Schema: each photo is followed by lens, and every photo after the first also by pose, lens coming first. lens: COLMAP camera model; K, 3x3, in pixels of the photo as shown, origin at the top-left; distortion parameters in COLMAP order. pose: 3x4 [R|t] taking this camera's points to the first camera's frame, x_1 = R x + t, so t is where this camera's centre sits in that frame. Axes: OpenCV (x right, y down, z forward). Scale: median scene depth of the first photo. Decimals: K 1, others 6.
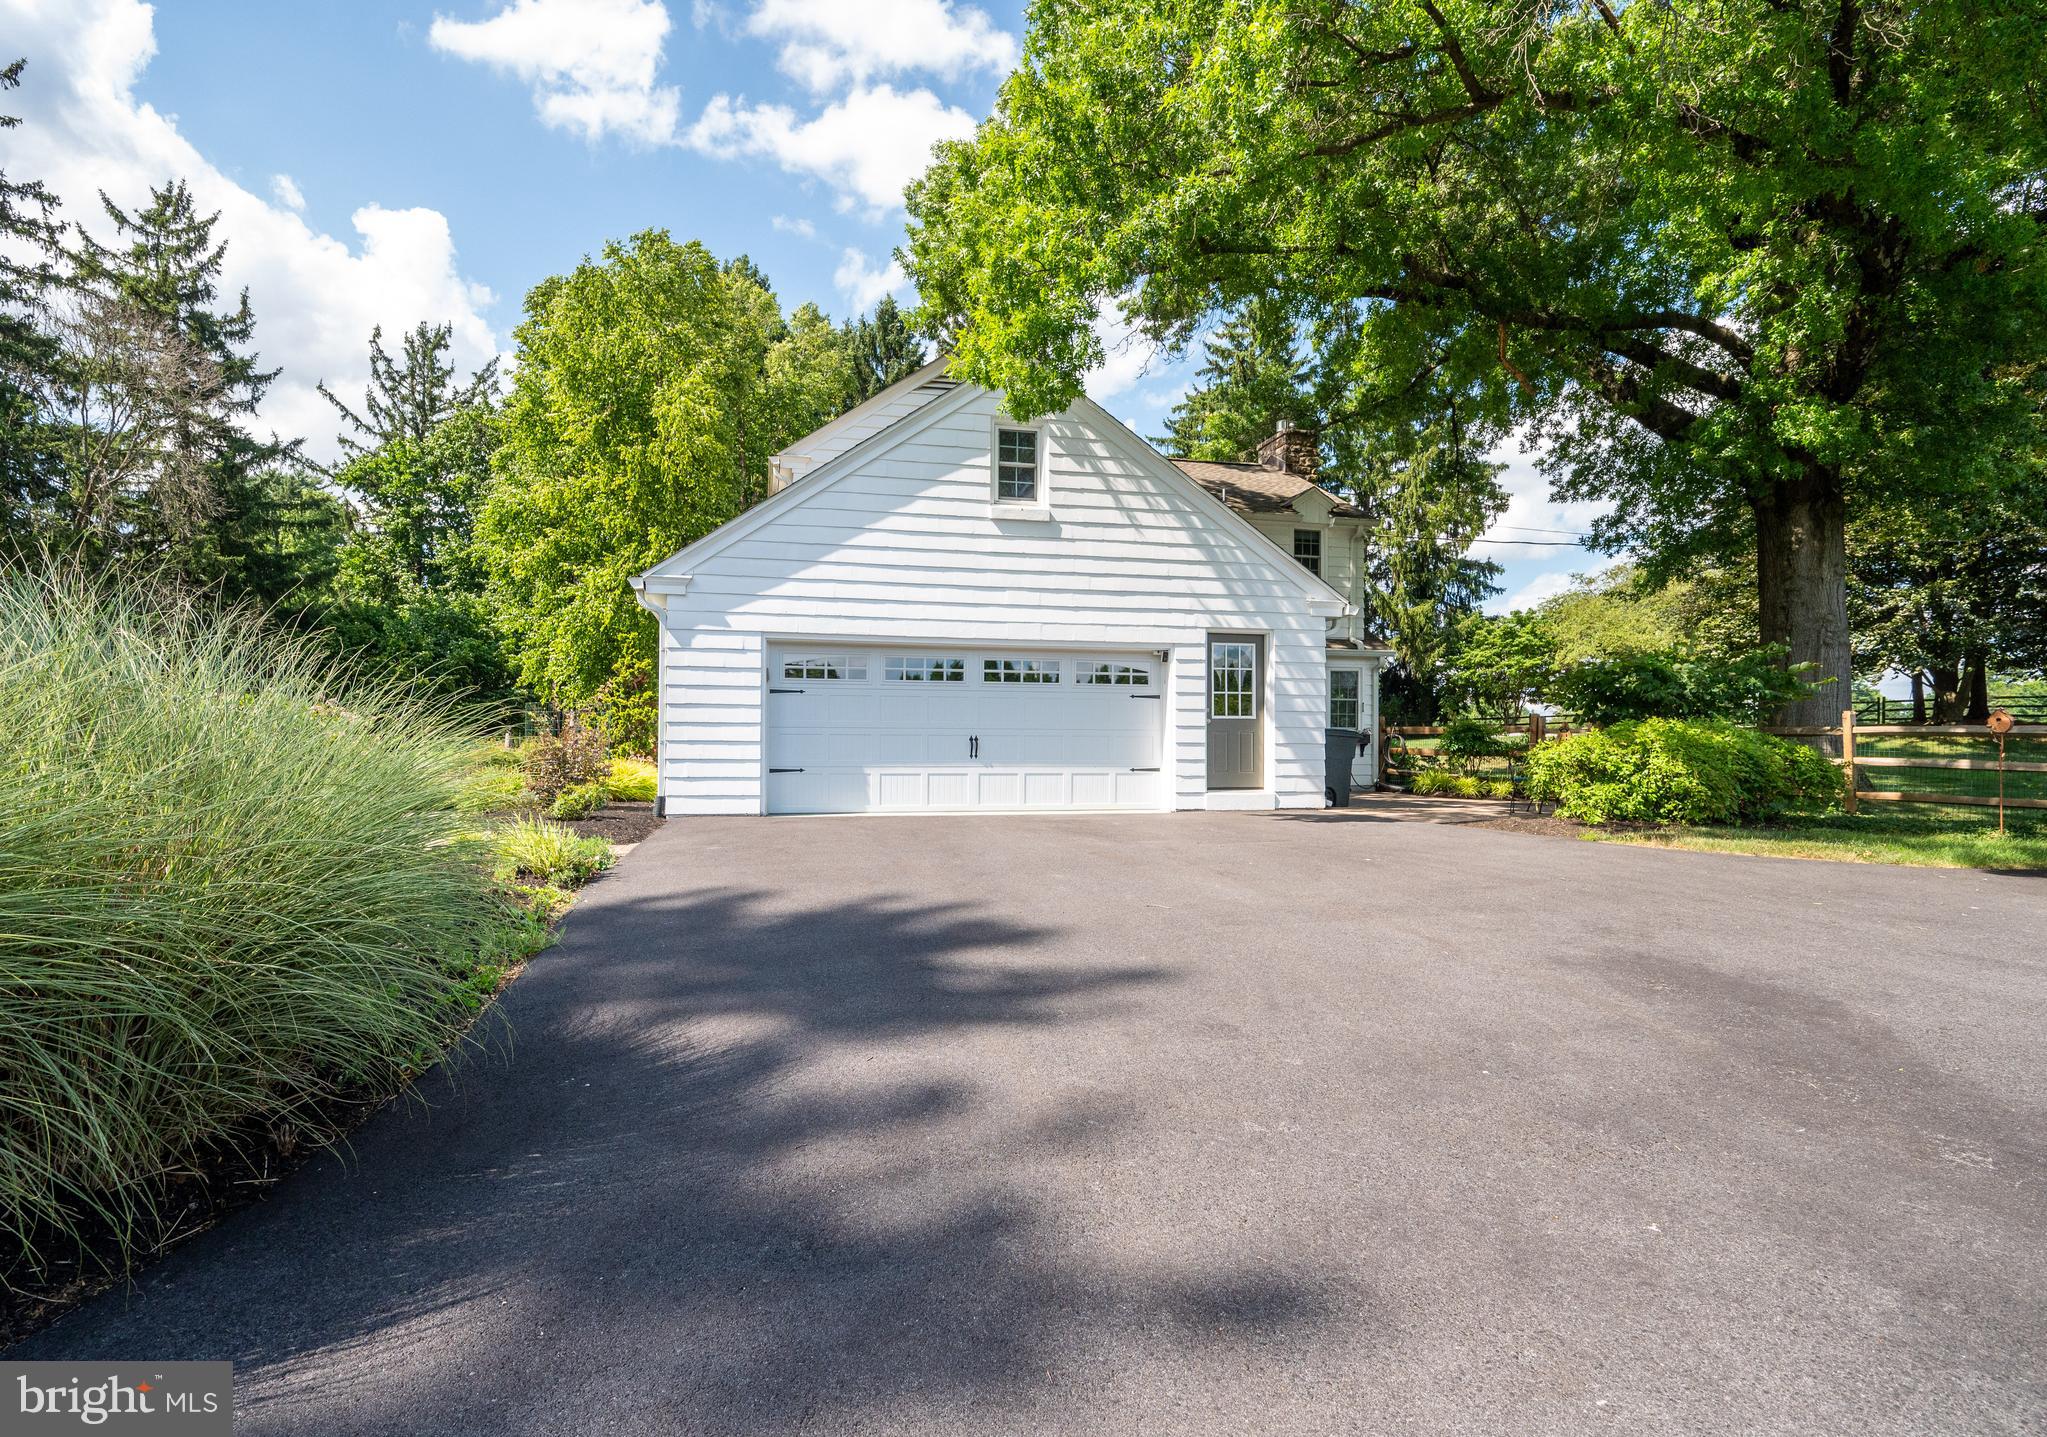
lens RADIAL K [[978.0, 0, 963.0], [0, 978.0, 762.8], [0, 0, 1]] dist [0.000309, 0.000099]
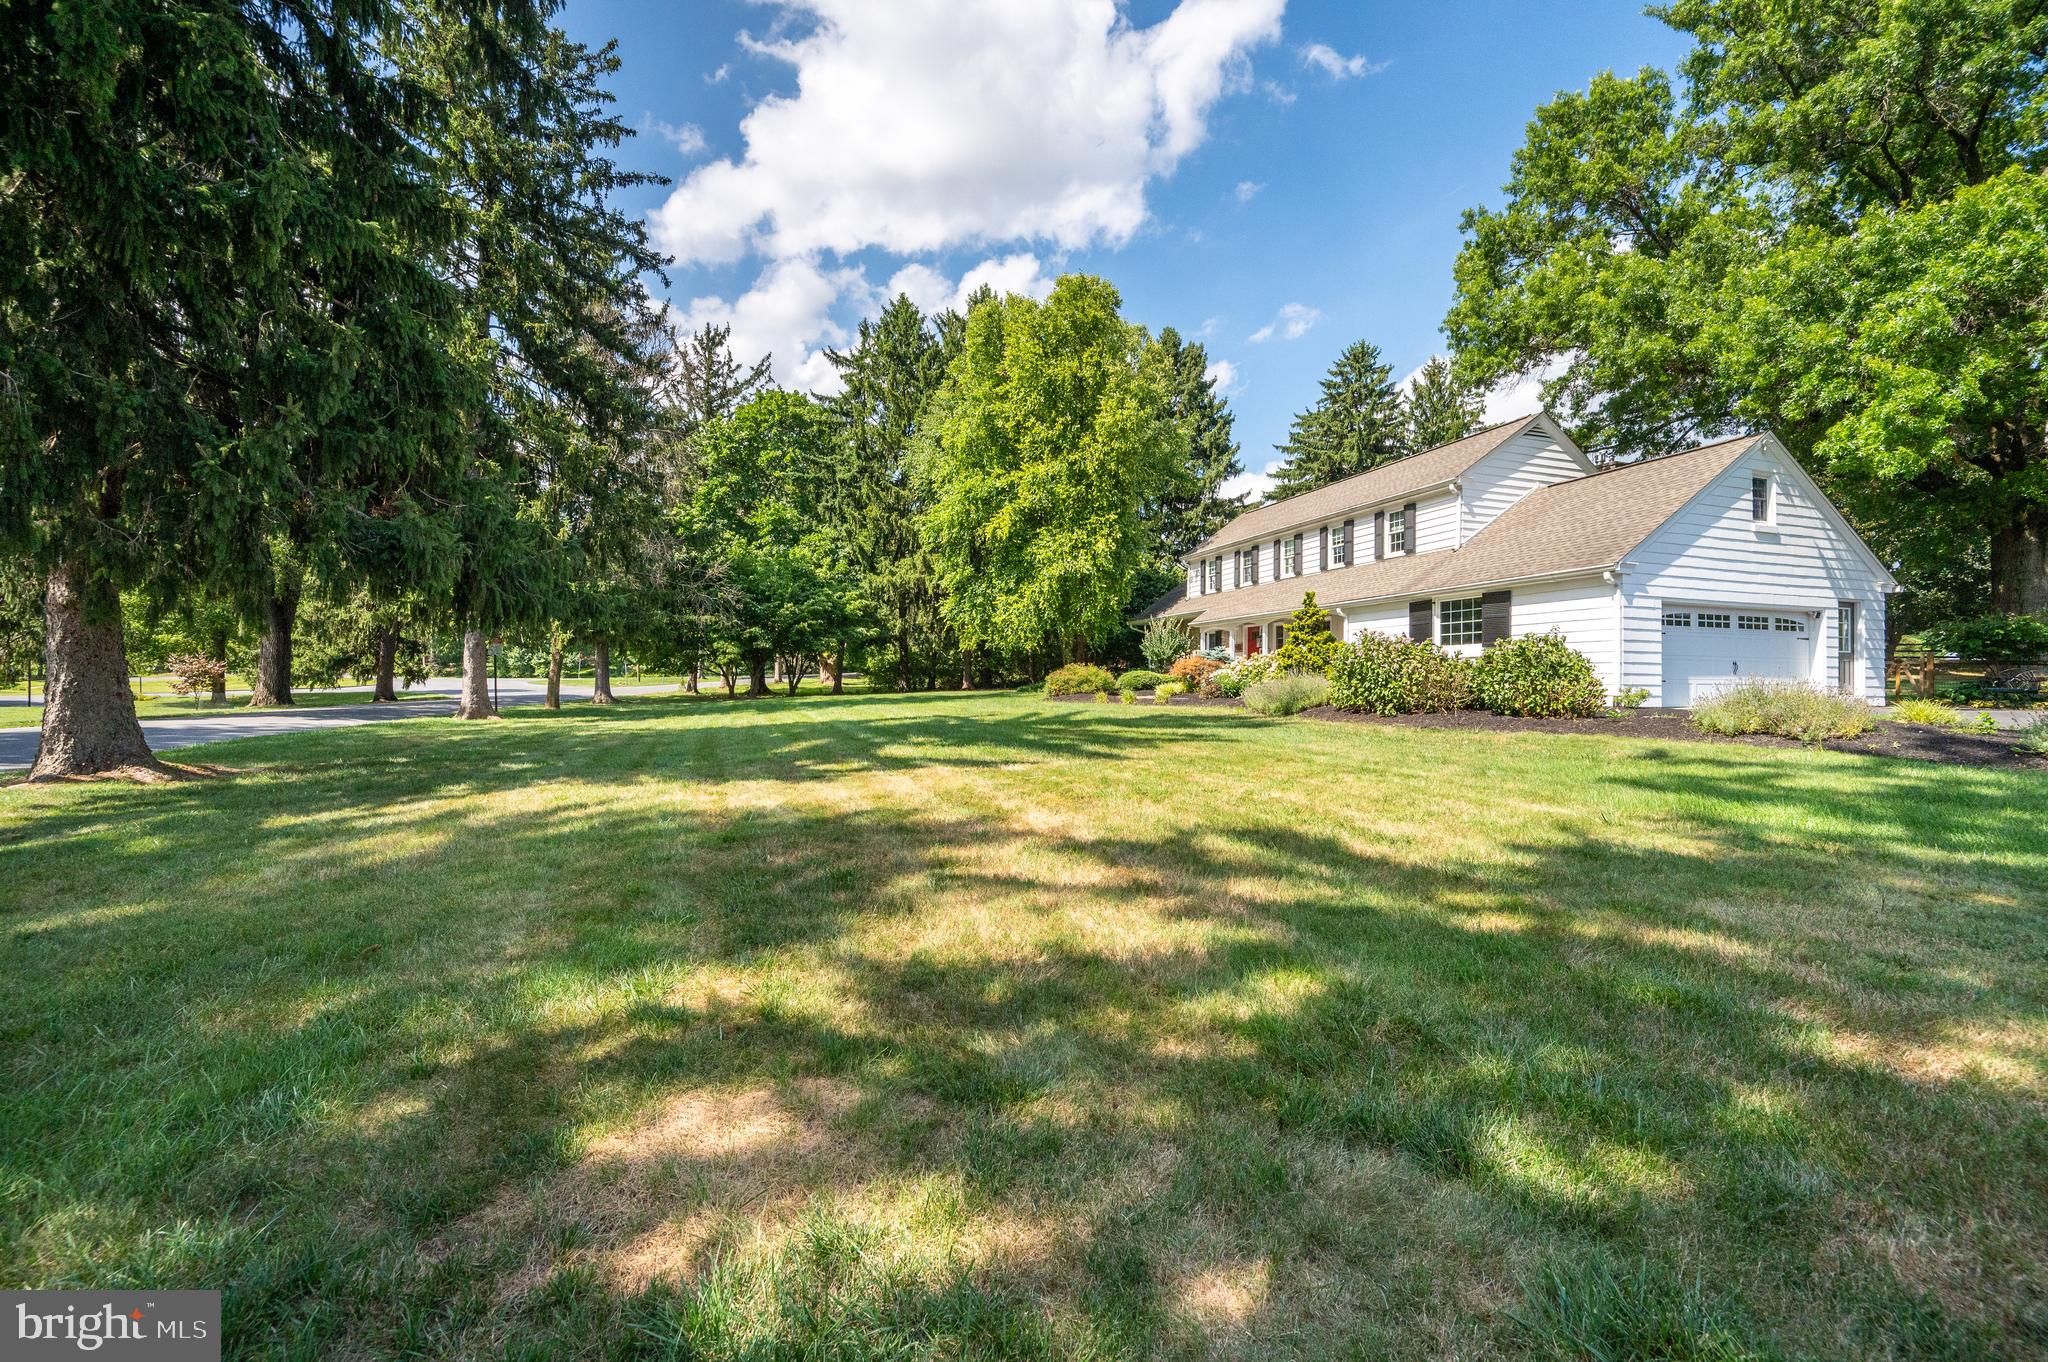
lens RADIAL K [[808.5, 0, 1024.2], [0, 808.5, 675.0], [0, 0, 1]] dist [-0.000061, -0.001240]
pose [[0.990273, 0.004559, 0.139066, -1.370731], [-0.001747, 0.999792, -0.020336, 0.025461], [-0.139130, 0.019896, 0.990074, -0.183125]]
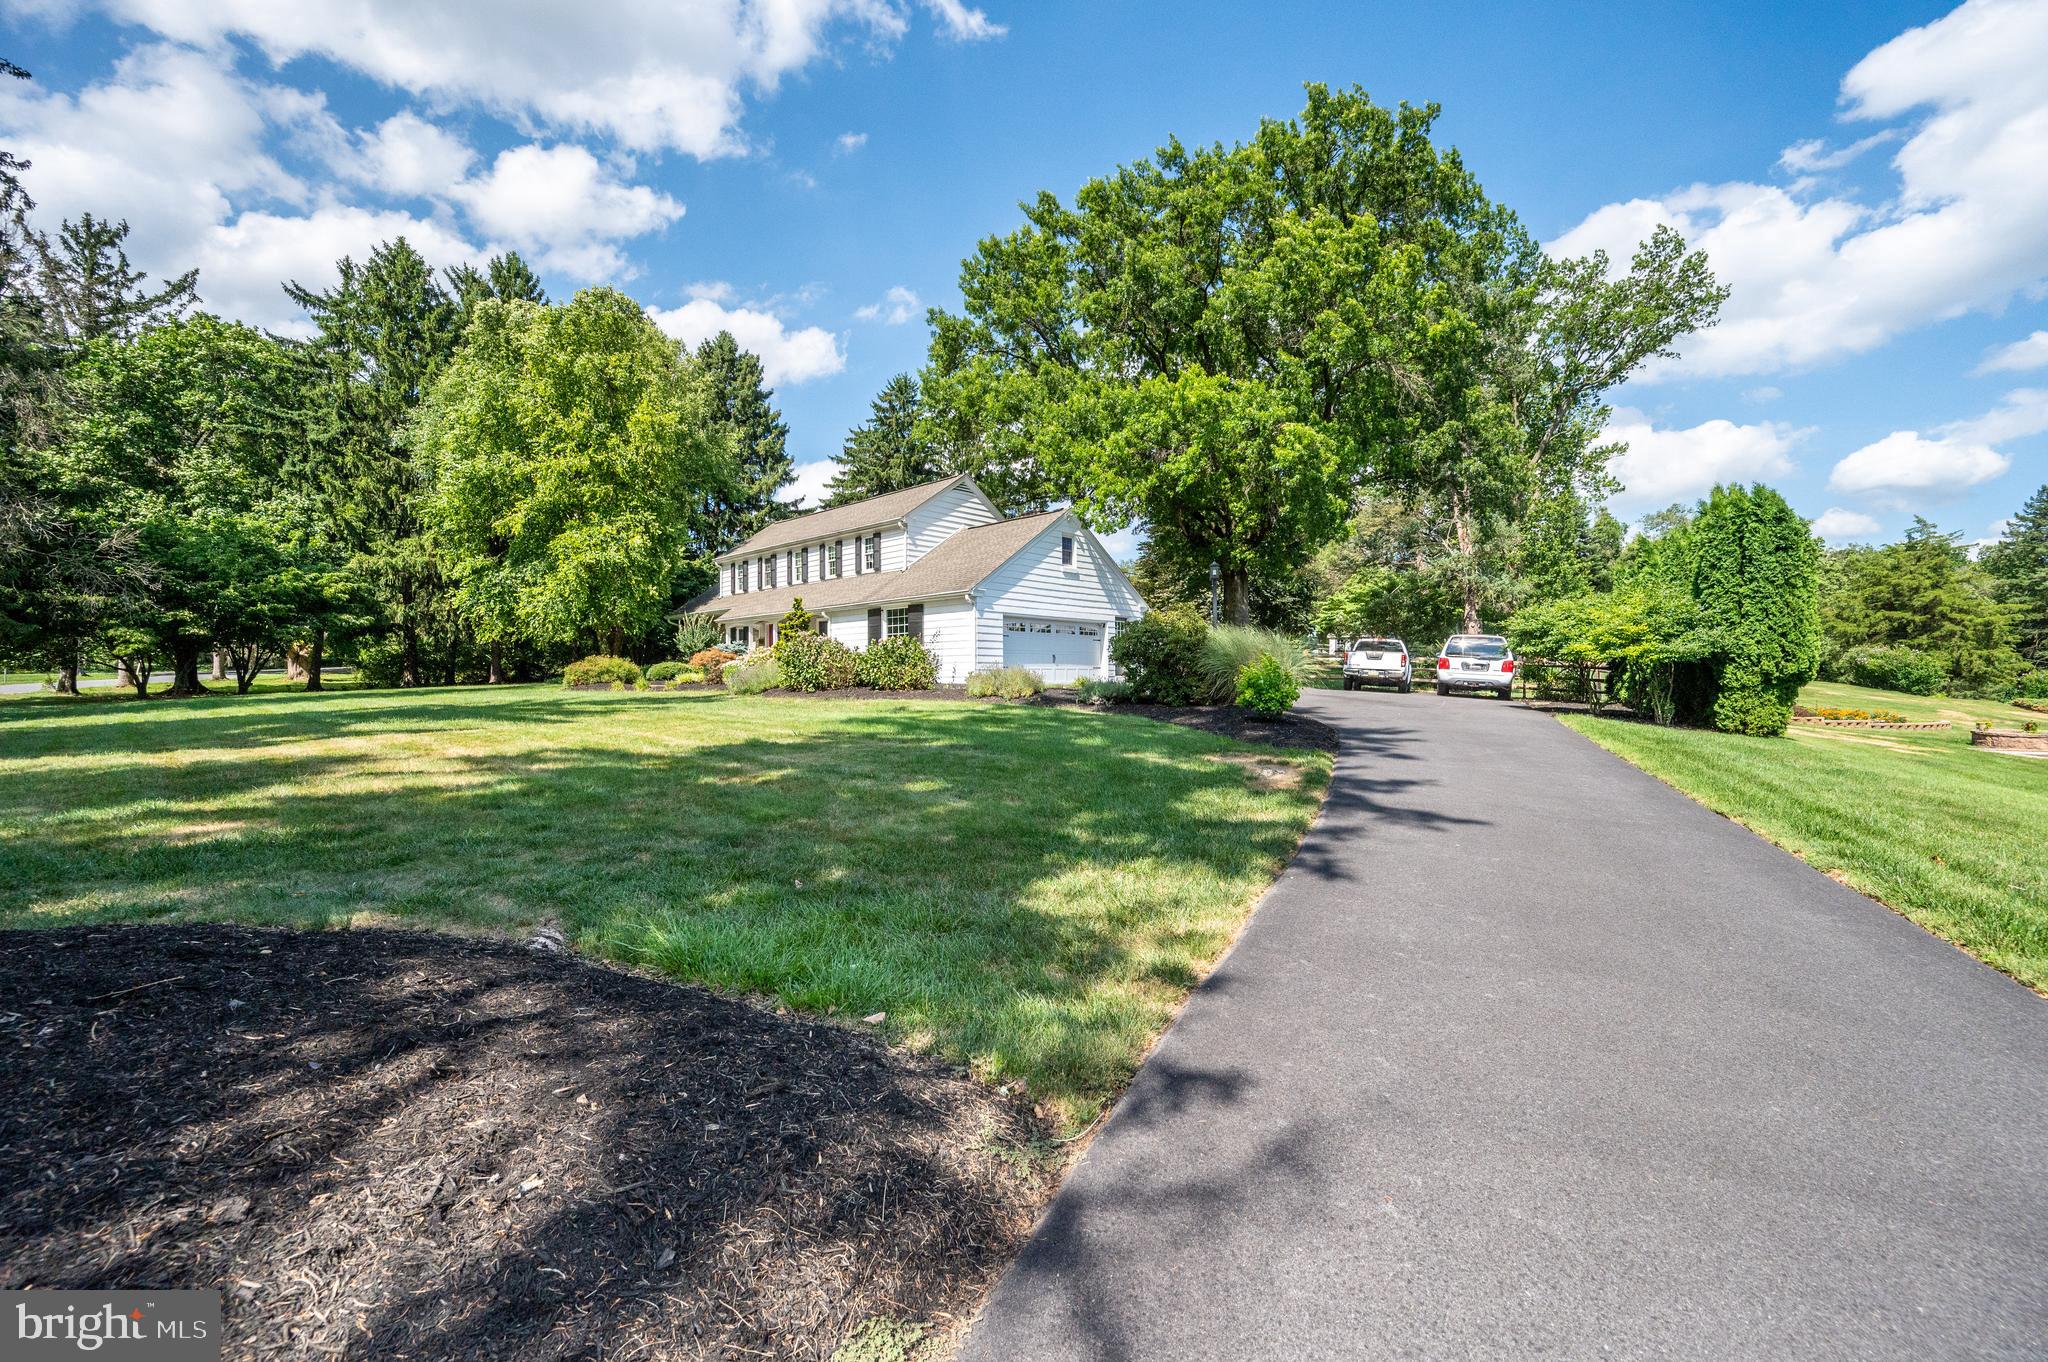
lens RADIAL K [[808.5, 0, 1035.6], [0, 808.5, 679.2], [0, 0, 1]] dist [-0.000061, -0.001240]
pose [[0.804768, -0.009743, 0.593510, -1.296175], [0.014208, 0.999895, -0.002851, 0.044112], [-0.593420, 0.010727, 0.804822, -0.687468]]
